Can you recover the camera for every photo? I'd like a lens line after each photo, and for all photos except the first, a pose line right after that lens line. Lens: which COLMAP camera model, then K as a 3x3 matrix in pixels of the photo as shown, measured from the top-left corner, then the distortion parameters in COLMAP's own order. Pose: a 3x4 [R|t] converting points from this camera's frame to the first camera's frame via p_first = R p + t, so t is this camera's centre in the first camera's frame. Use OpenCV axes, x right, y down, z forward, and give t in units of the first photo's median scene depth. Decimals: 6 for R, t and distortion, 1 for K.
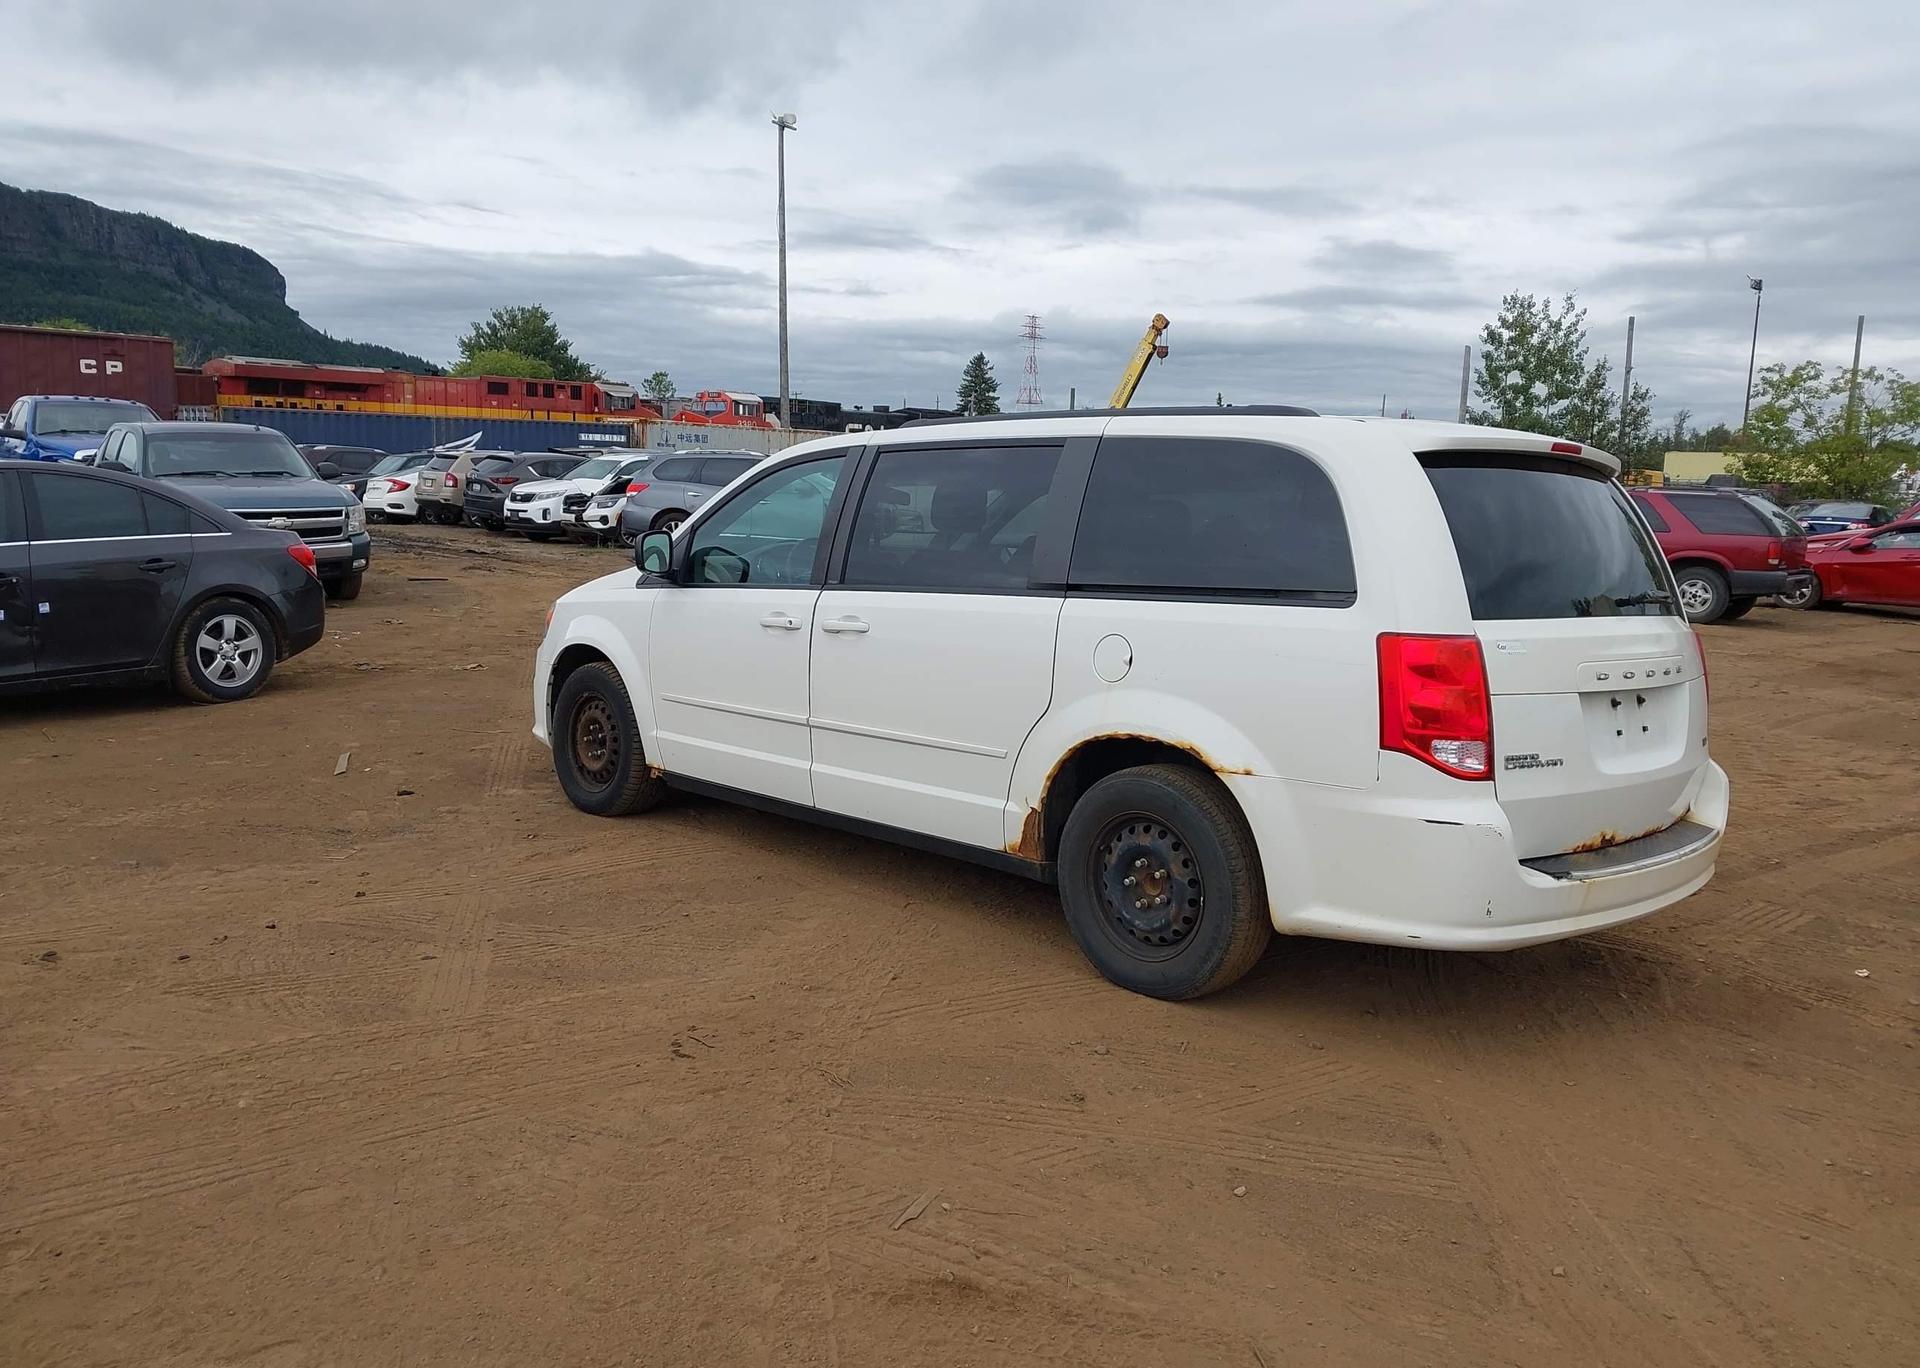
lens RADIAL K [[1508.8, 0, 955.5], [0, 1508.8, 672.4], [0, 0, 1]] dist [0.032583, -0.041208]
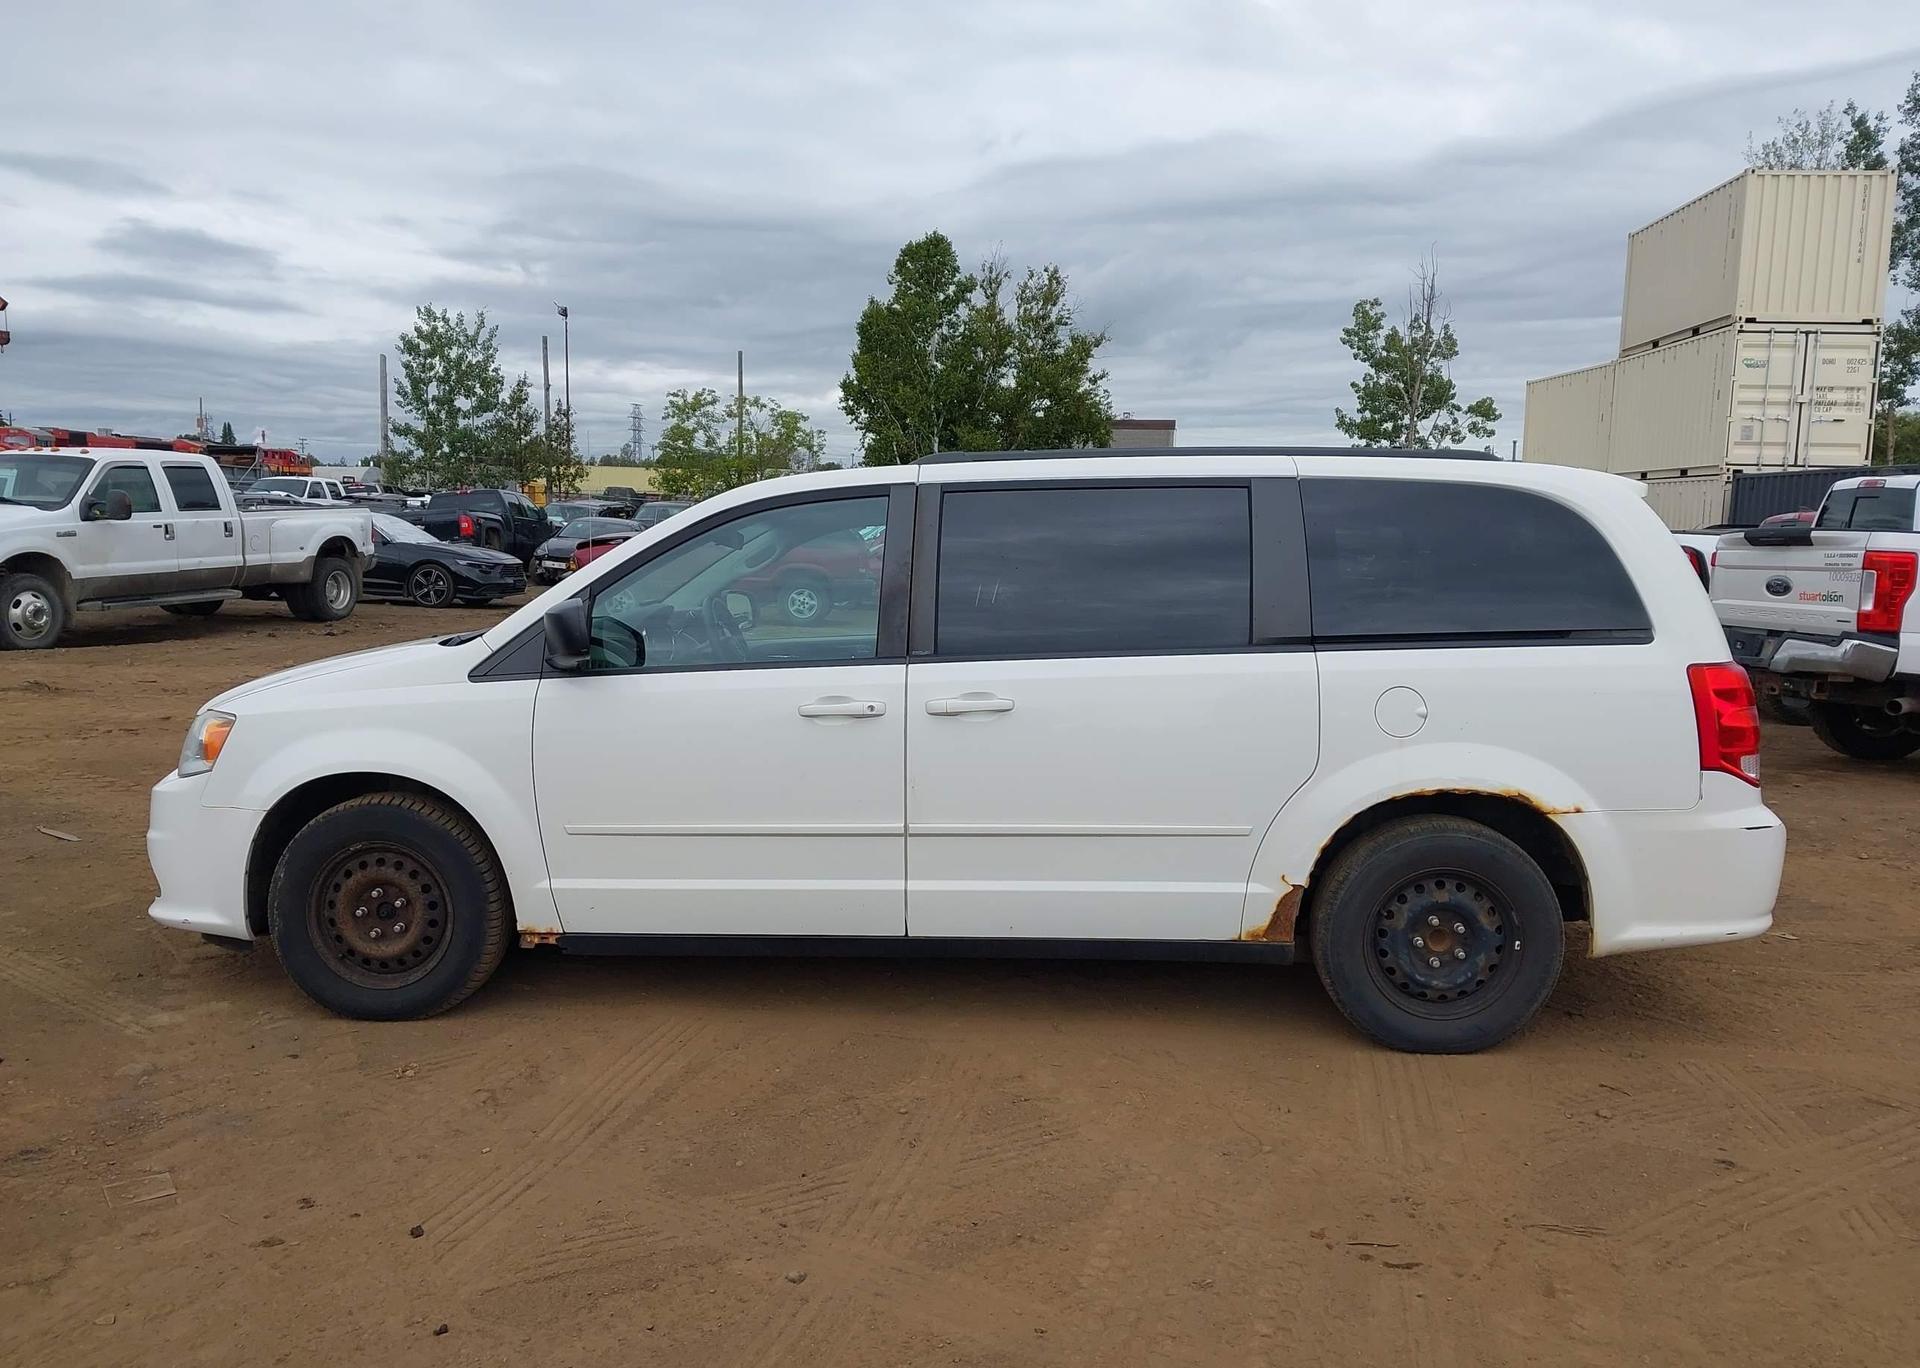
lens RADIAL K [[1508.8, 0, 951.9], [0, 1508.8, 695.3], [0, 0, 1]] dist [0.032583, -0.041208]
pose [[0.729050, -0.093147, 0.678092, -0.365166], [0.087193, 0.995264, 0.042970, -0.041899], [-0.678884, 0.027798, 0.733719, 0.241688]]
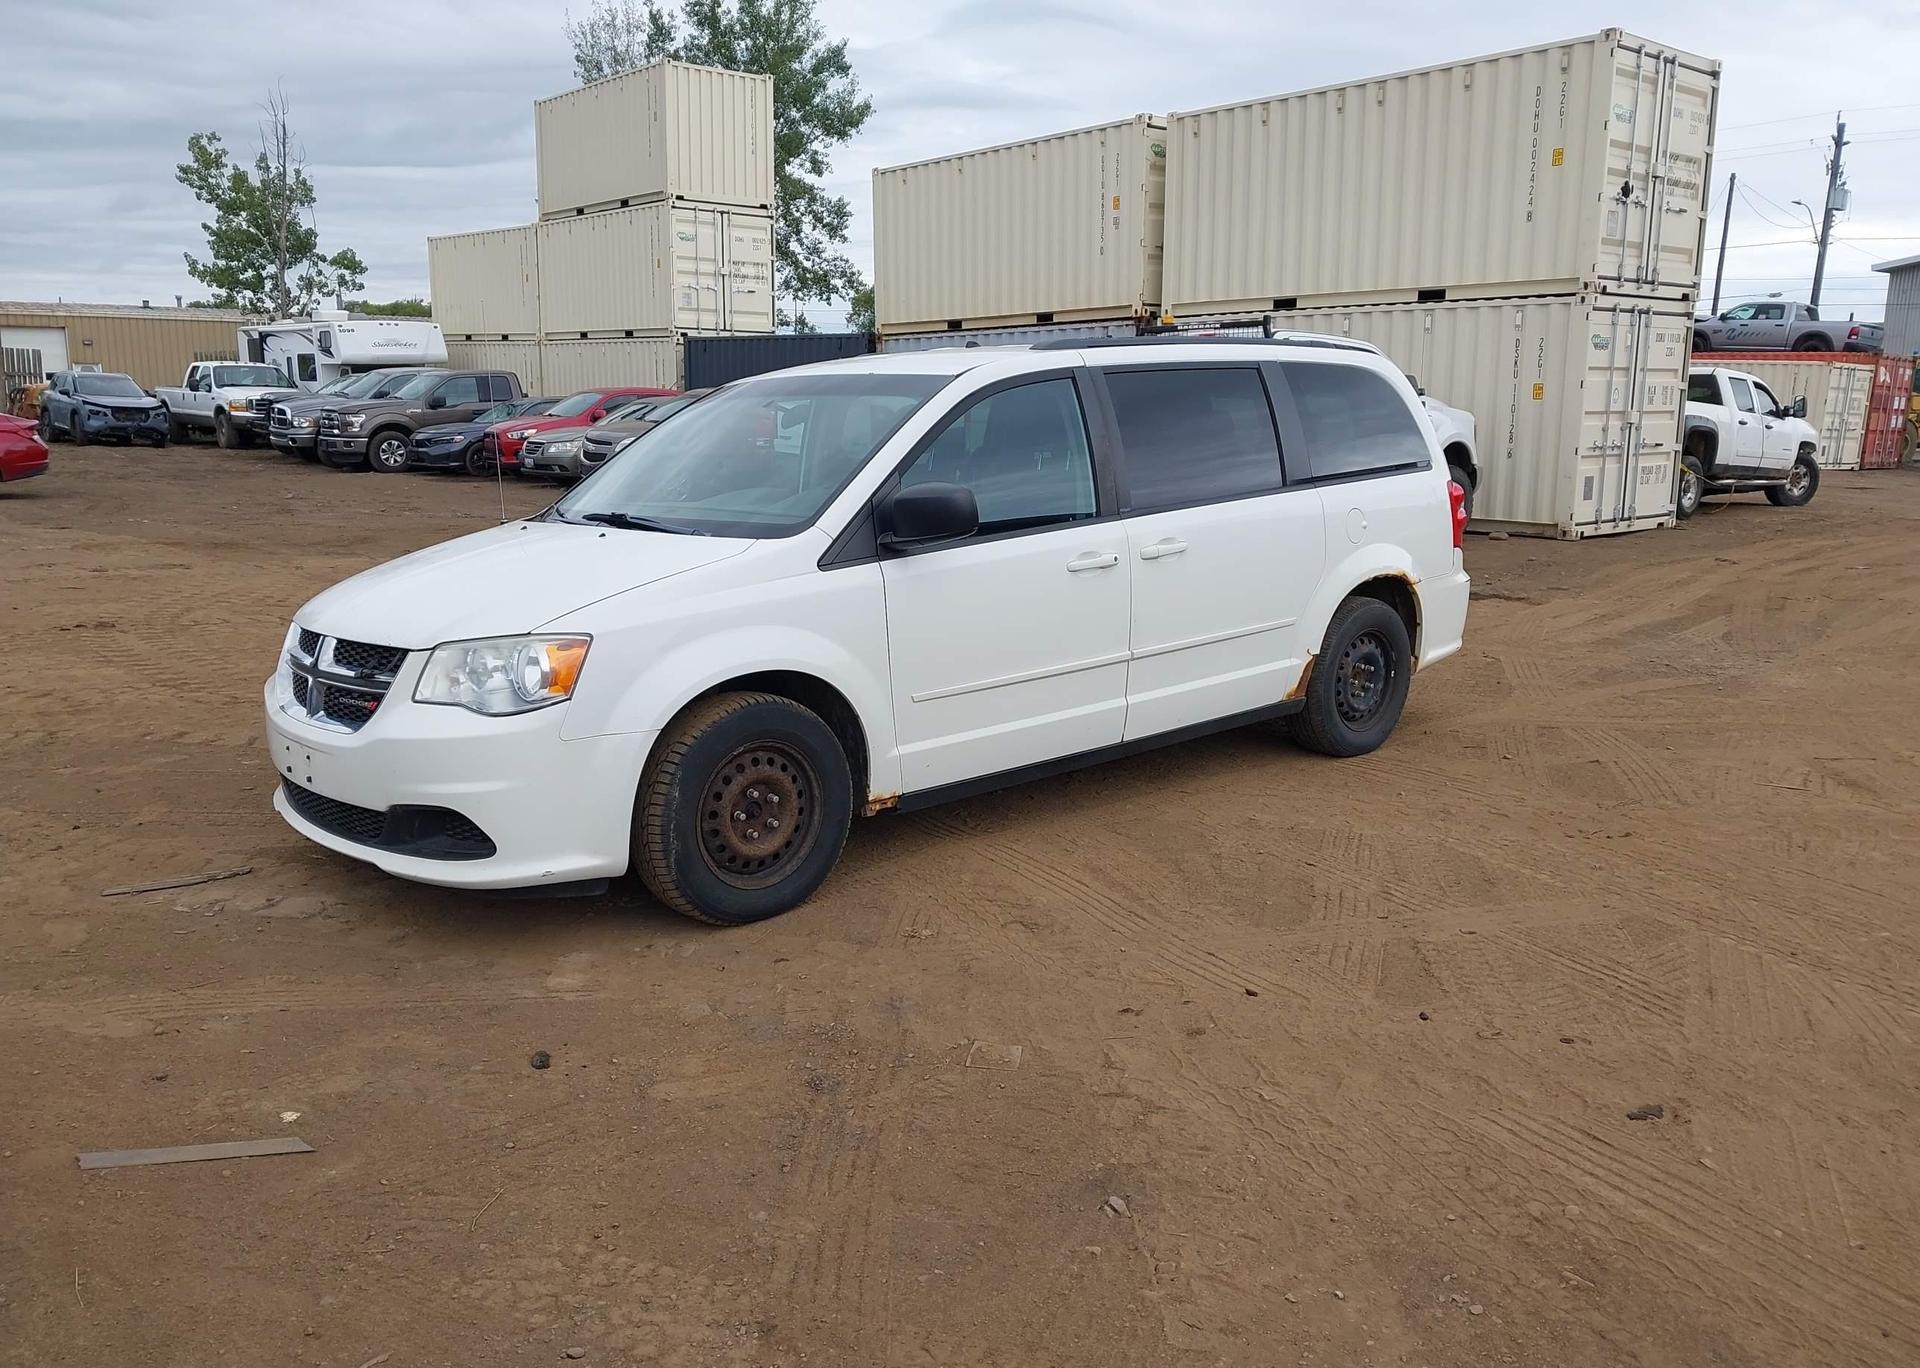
lens RADIAL K [[1508.8, 0, 960.9], [0, 1508.8, 695.4], [0, 0, 1]] dist [0.032583, -0.041208]
pose [[0.035531, -0.225198, 0.973665, -0.633892], [0.121012, 0.968081, 0.219491, -0.101446], [-0.992015, 0.110026, 0.061649, 0.631154]]
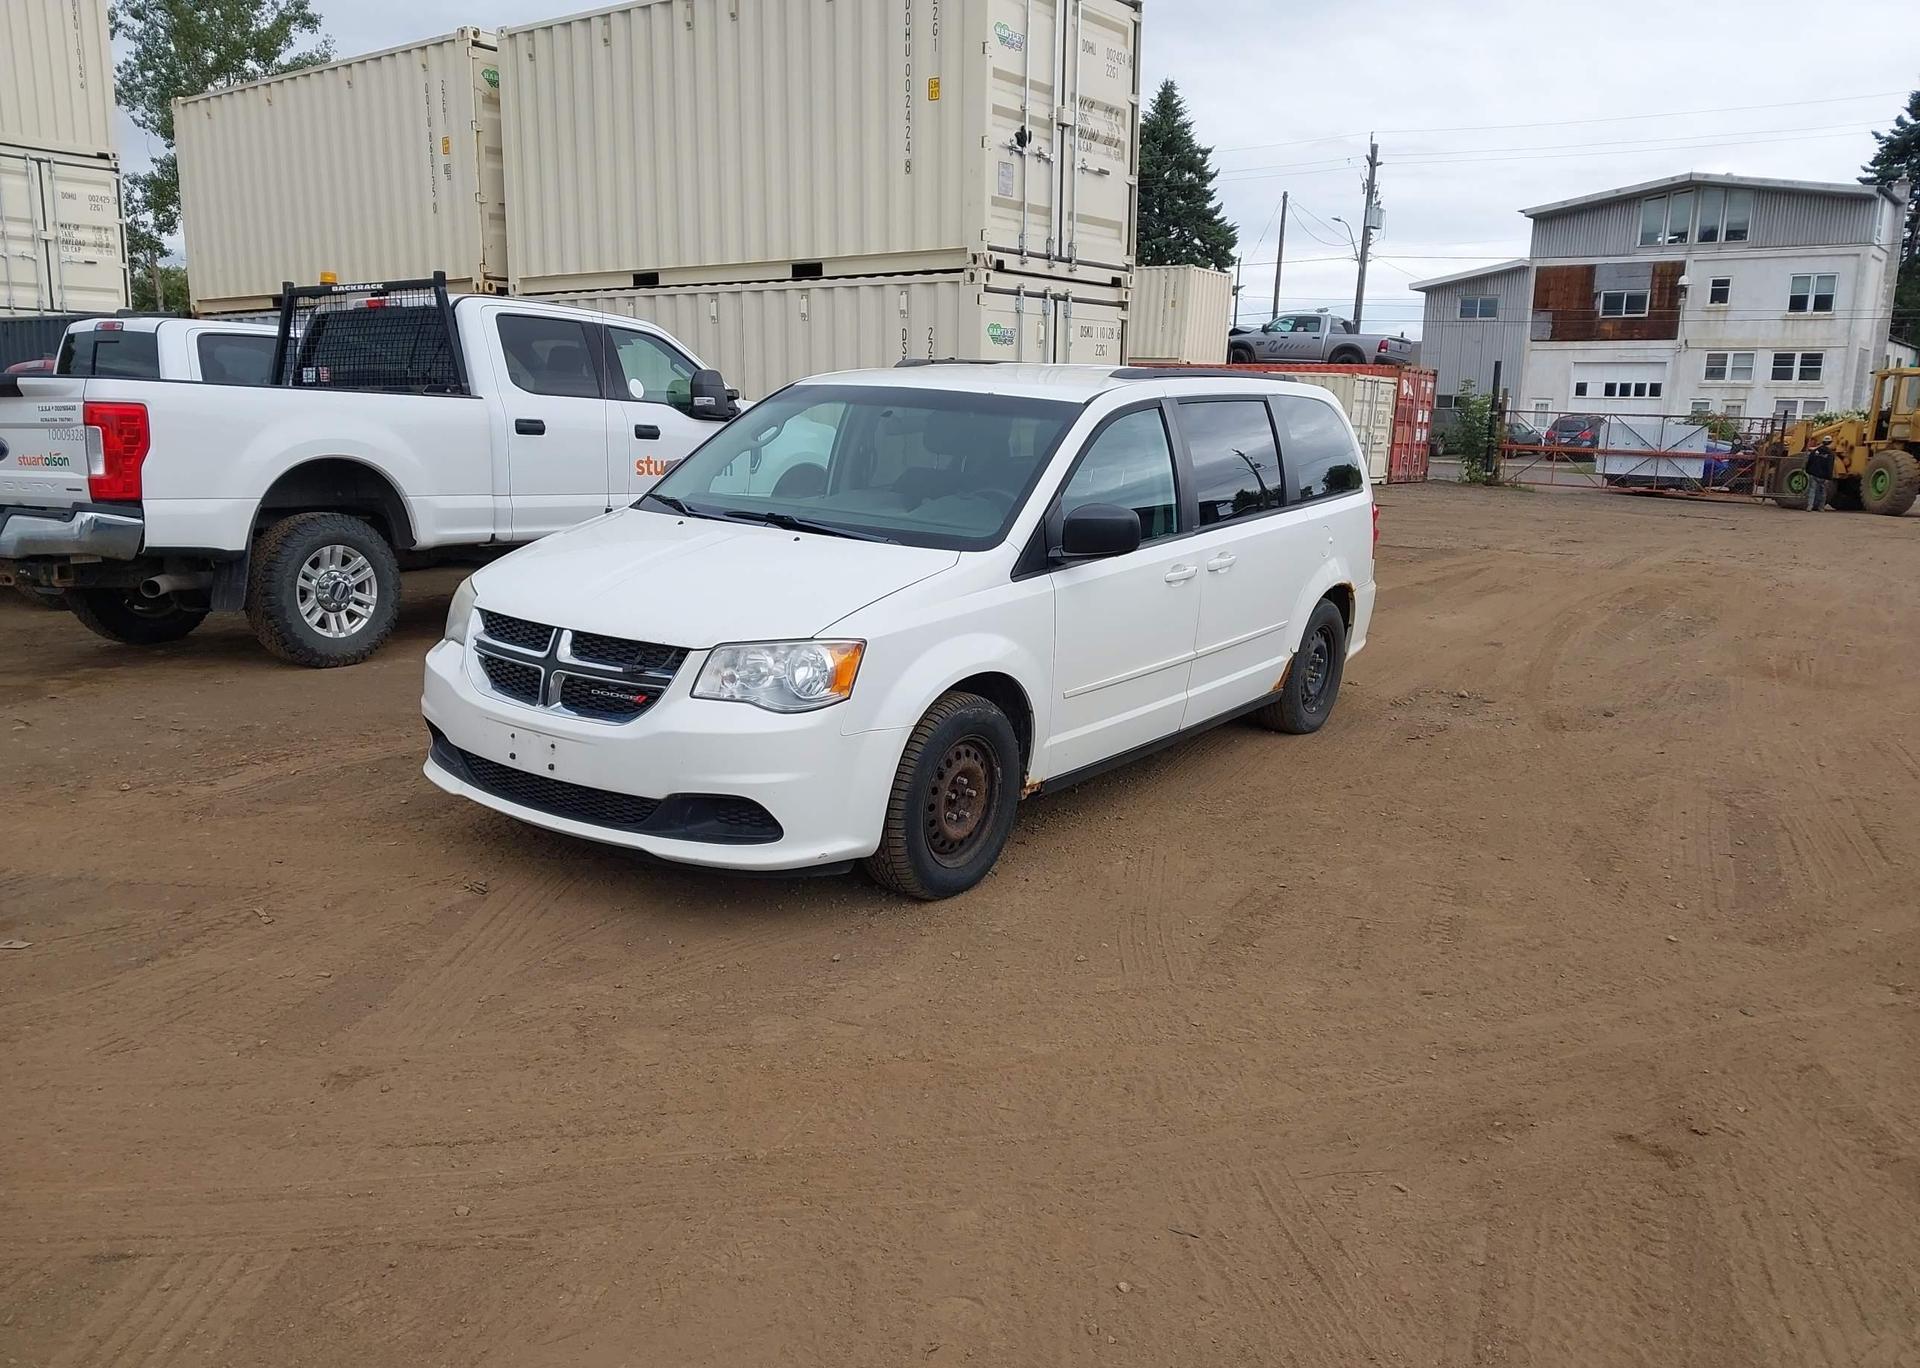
lens RADIAL K [[1508.8, 0, 957.9], [0, 1508.8, 697.6], [0, 0, 1]] dist [0.032583, -0.041208]
pose [[-0.194638, -0.217911, 0.956363, -0.161828], [0.103899, 0.964945, 0.241012, -0.036089], [-0.975357, 0.146275, -0.165174, 0.261549]]
